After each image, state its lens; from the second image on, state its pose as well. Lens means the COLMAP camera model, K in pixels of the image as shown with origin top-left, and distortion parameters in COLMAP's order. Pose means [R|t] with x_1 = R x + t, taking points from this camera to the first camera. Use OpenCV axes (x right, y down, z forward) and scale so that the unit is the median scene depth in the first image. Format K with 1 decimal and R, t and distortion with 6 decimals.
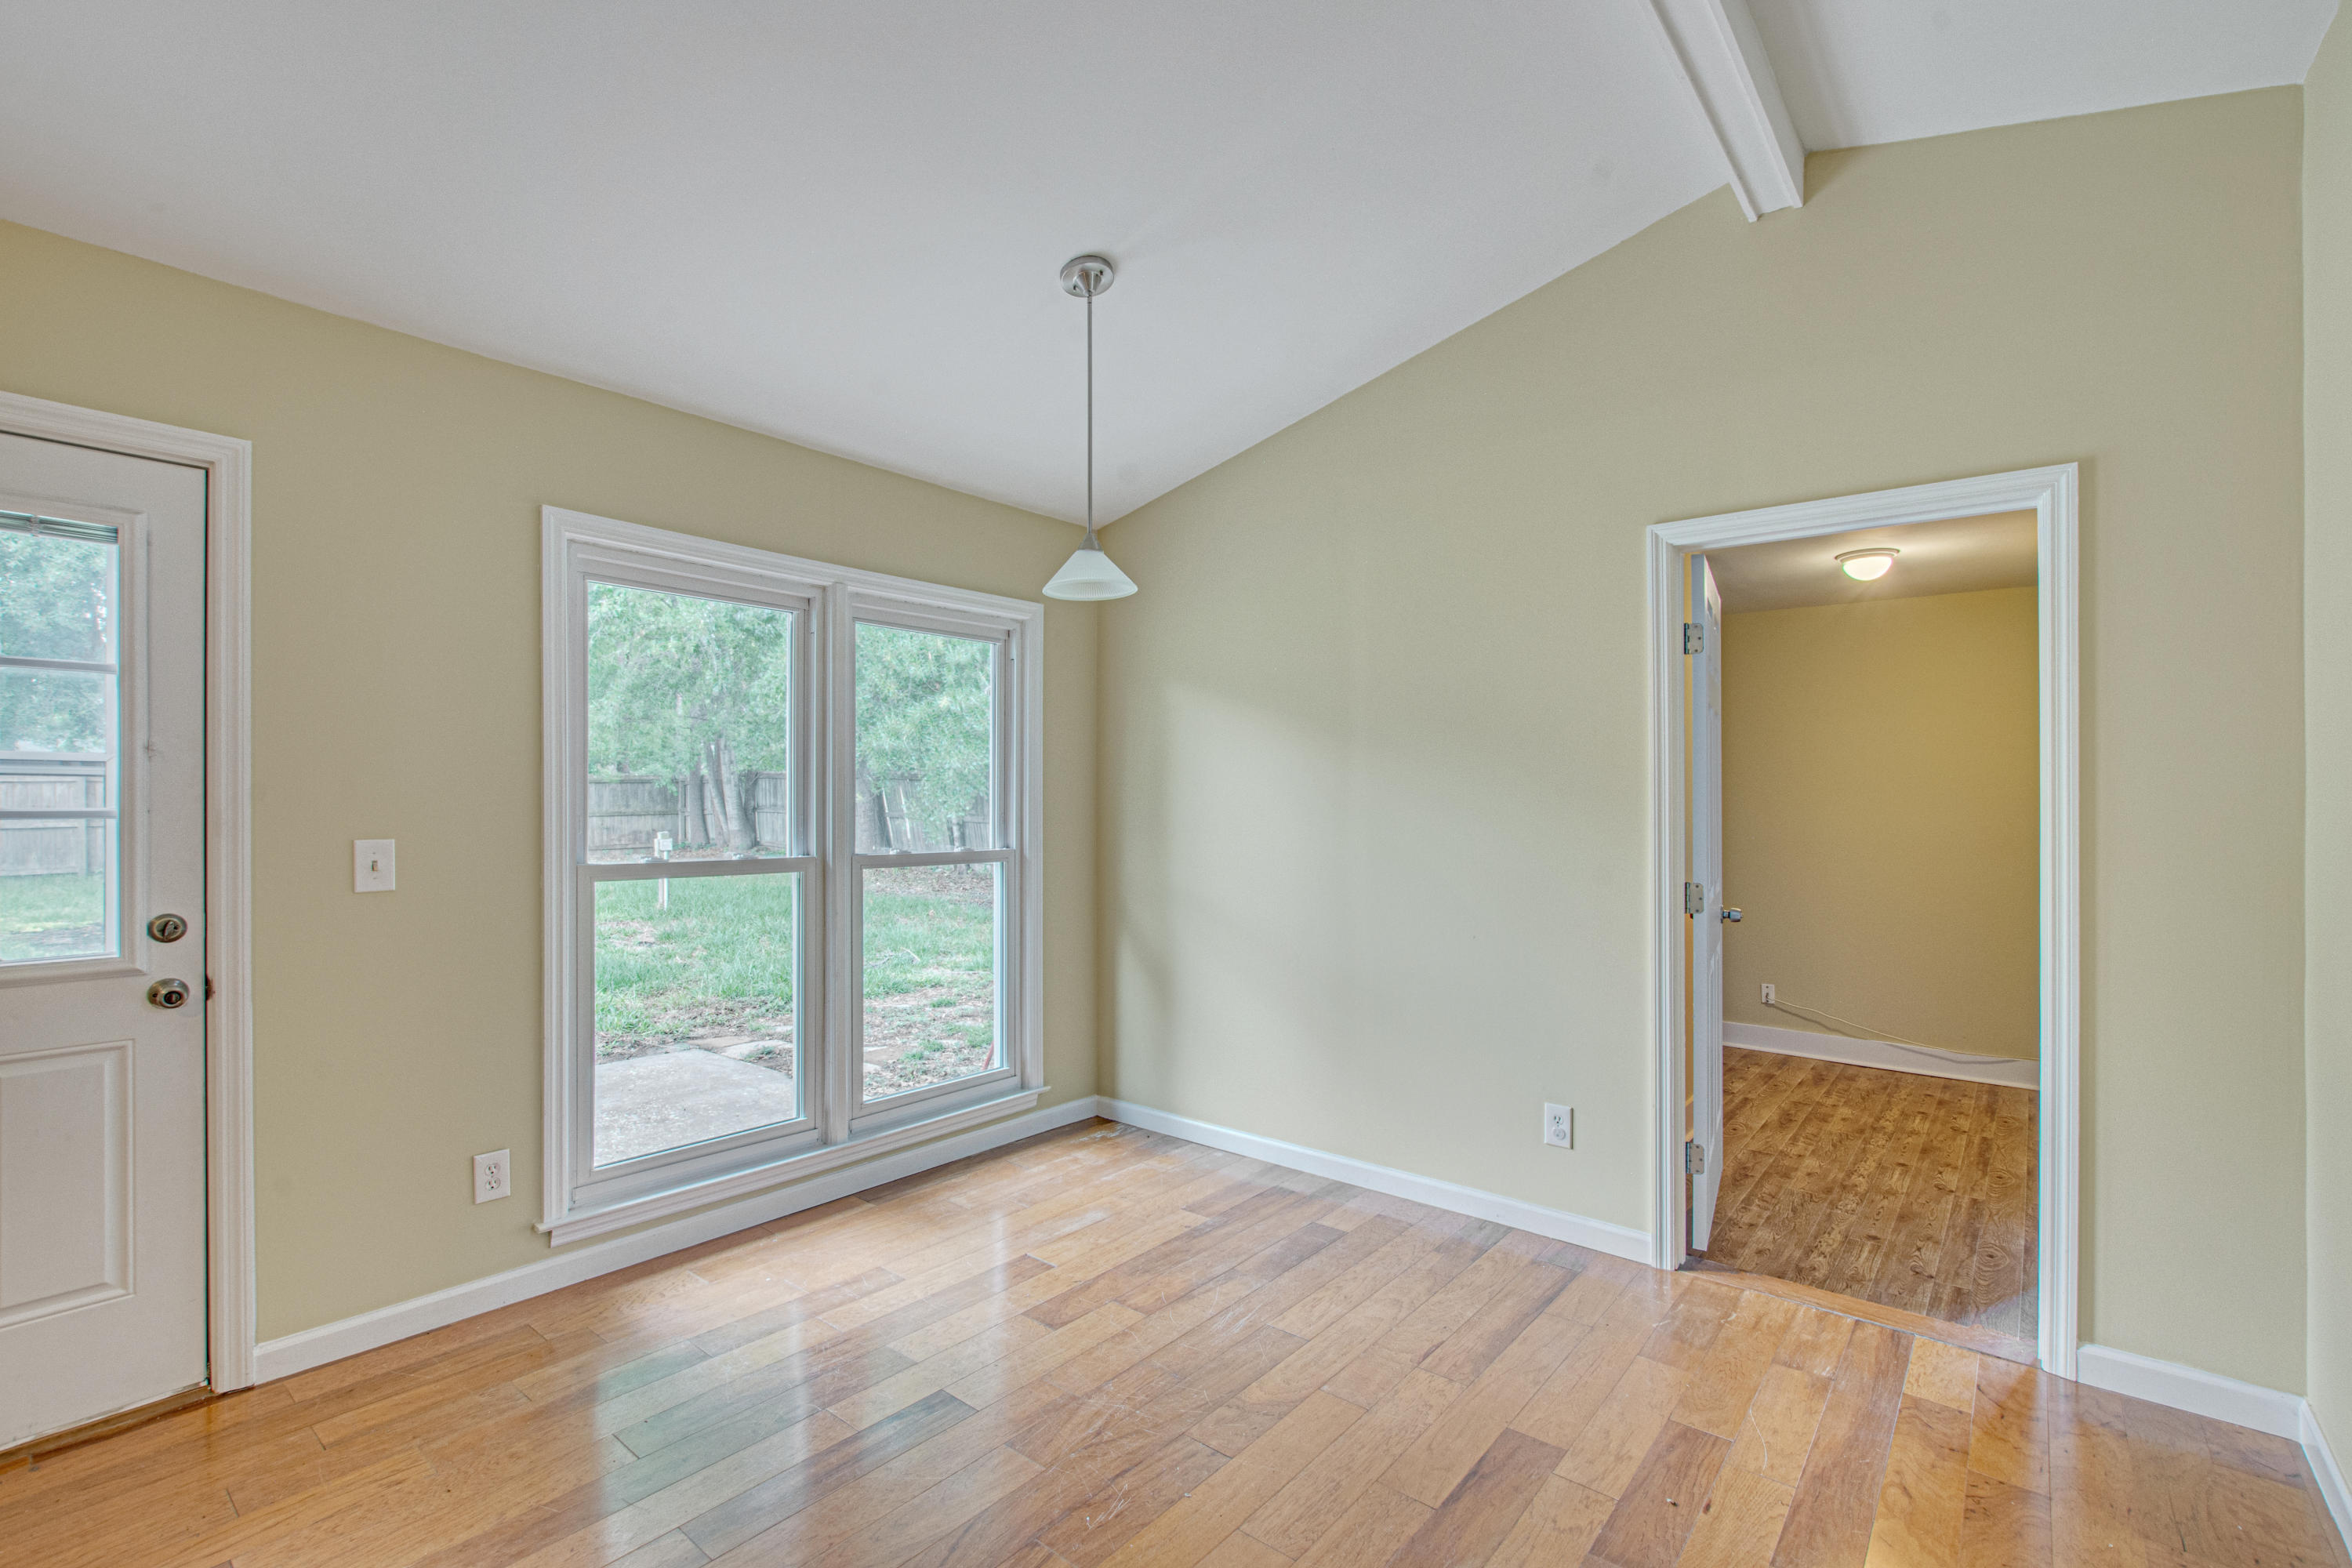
lens RADIAL K [[1083.9, 0, 1182.6], [0, 1083.9, 811.3], [0, 0, 1]] dist [0.000916, 0.000263]
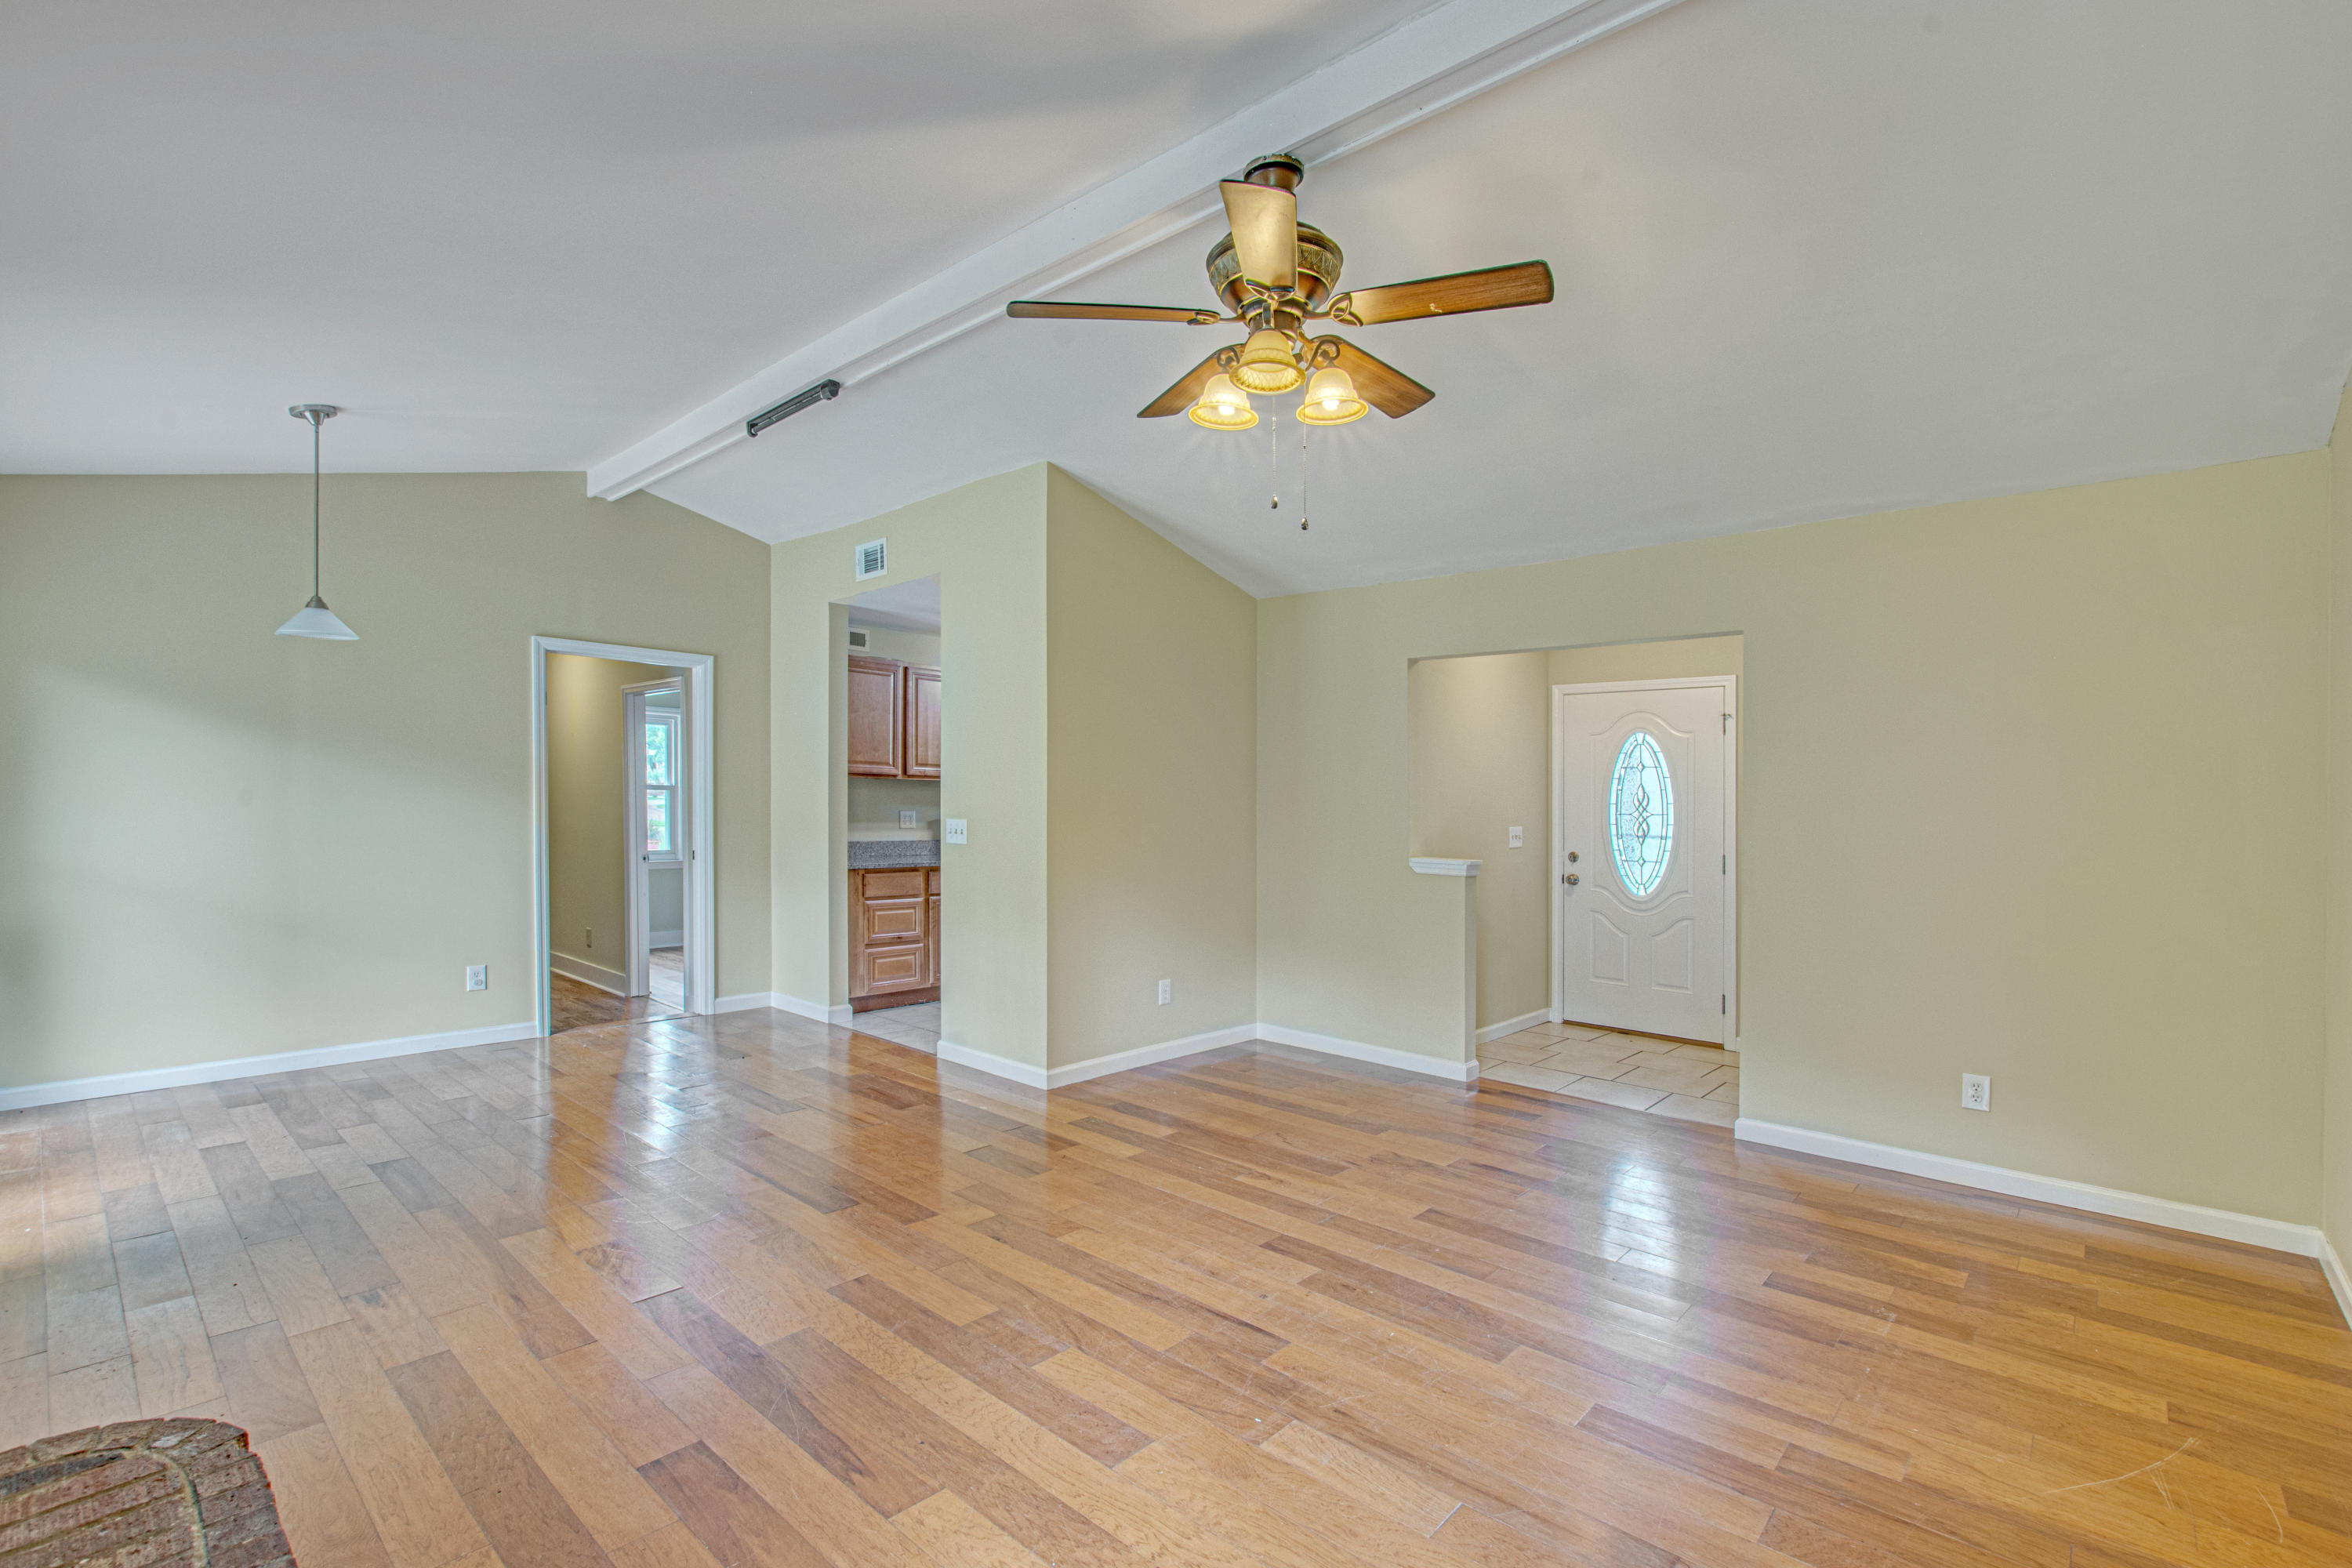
lens RADIAL K [[1017.2, 0, 1184.0], [0, 1017.2, 826.2], [0, 0, 1]] dist [-0.014102, 0.000026]
pose [[0.039029, -0.029421, 0.998805, -1.225471], [-0.008598, 0.999520, 0.029778, -0.002178], [-0.999201, -0.009750, 0.038758, -0.162823]]
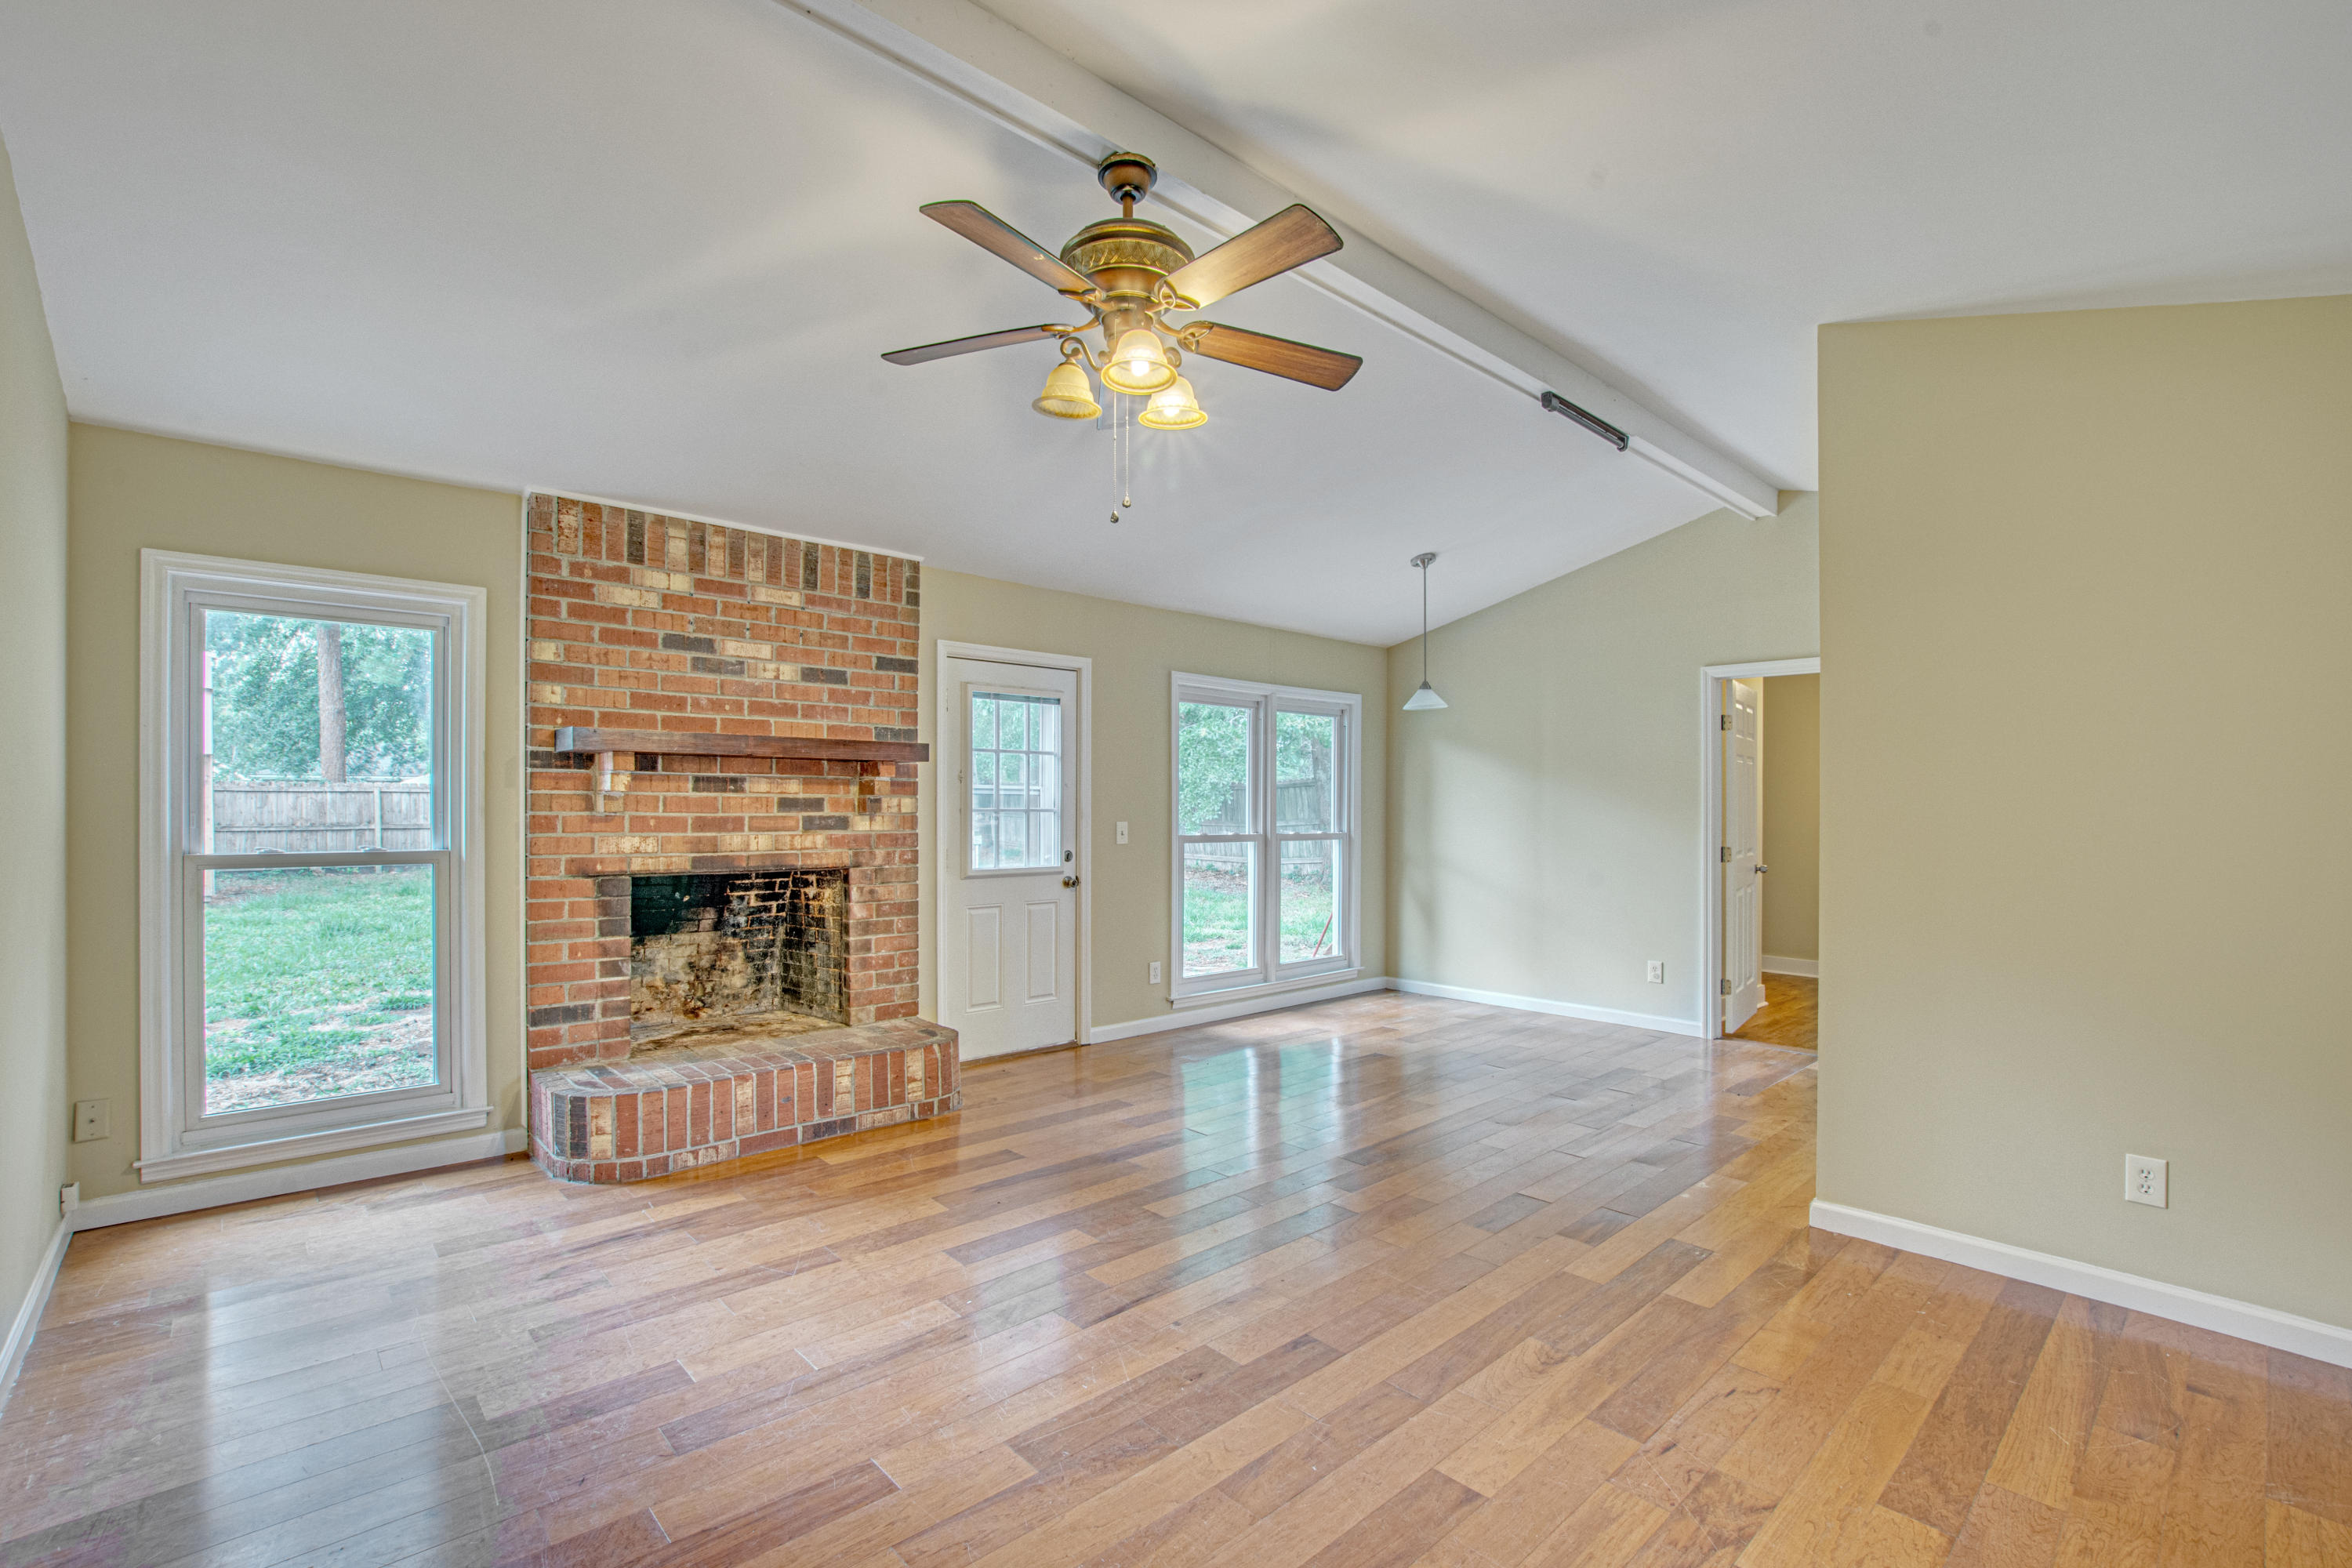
lens RADIAL K [[1077.9, 0, 1185.5], [0, 1077.9, 822.5], [0, 0, 1]] dist [-0.023967, -0.000152]
pose [[0.992039, 0.000467, -0.125927, -0.257881], [0.000134, 0.999989, 0.004763, 0.013408], [0.125928, -0.004742, 0.992028, -1.057106]]
